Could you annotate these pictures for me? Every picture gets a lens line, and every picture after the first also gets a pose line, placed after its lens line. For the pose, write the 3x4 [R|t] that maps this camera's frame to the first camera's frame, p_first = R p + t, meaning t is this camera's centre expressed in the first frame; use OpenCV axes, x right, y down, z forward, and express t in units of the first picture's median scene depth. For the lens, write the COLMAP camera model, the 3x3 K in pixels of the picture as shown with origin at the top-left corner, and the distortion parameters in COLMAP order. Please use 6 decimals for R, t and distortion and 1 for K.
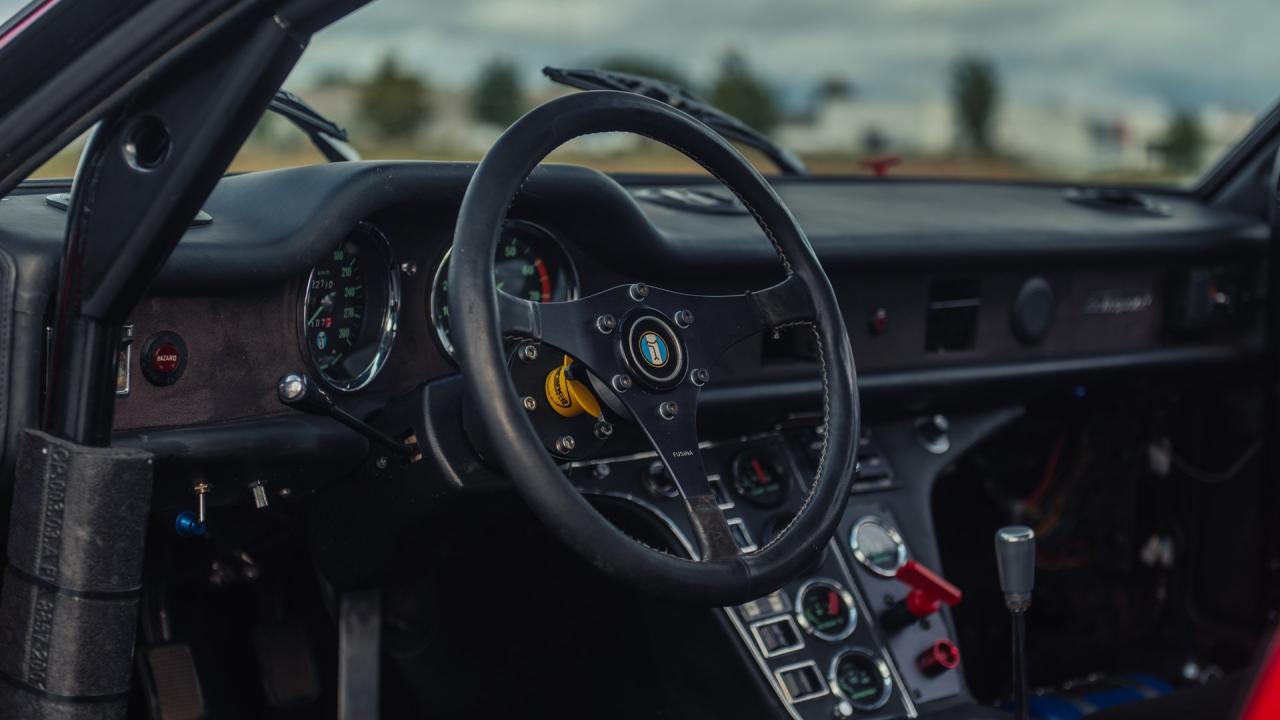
lens RADIAL K [[2416.7, 0, 640.0], [0, 2416.7, 360.0], [0, 0, 1]] dist [0.019282, 0.144926]
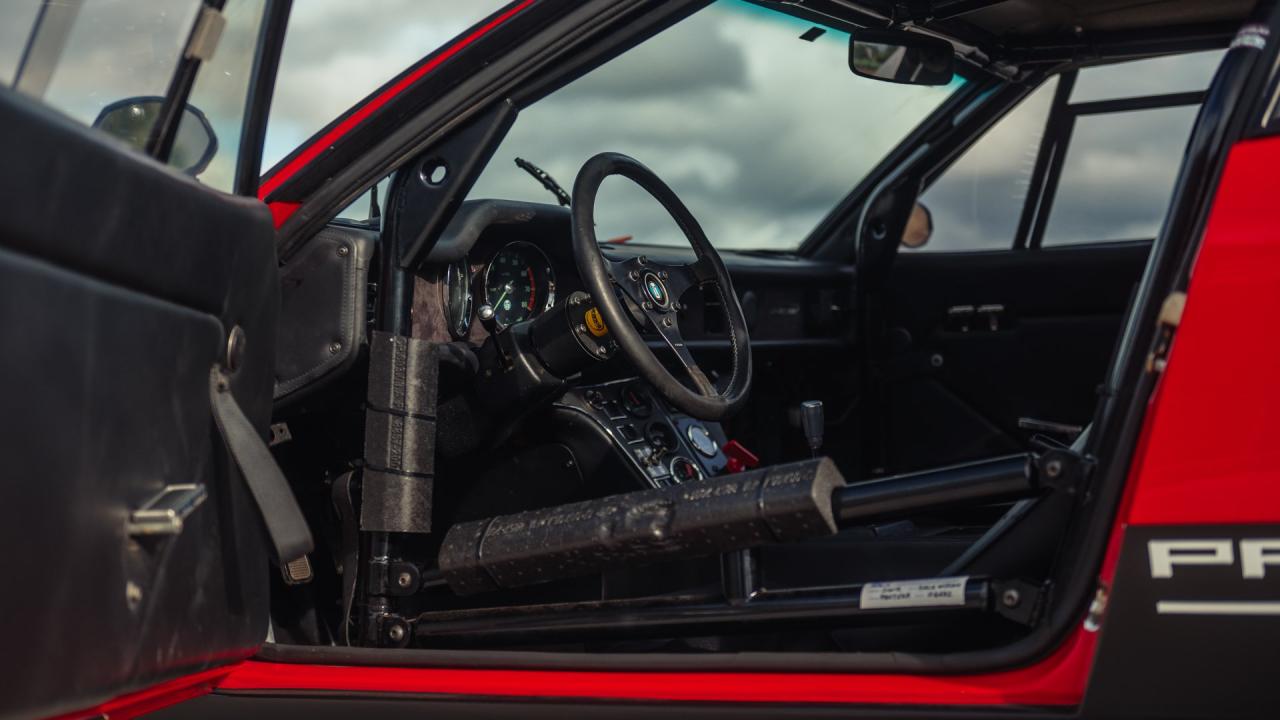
lens RADIAL K [[2264.7, 0, 640.0], [0, 2264.7, 360.0], [0, 0, 1]] dist [0.171965, -0.065162]
pose [[0.947488, -0.056333, 0.314789, -0.460917], [0.089283, 0.991818, -0.091243, 0.170977], [-0.307074, 0.114557, 0.944766, -0.511764]]
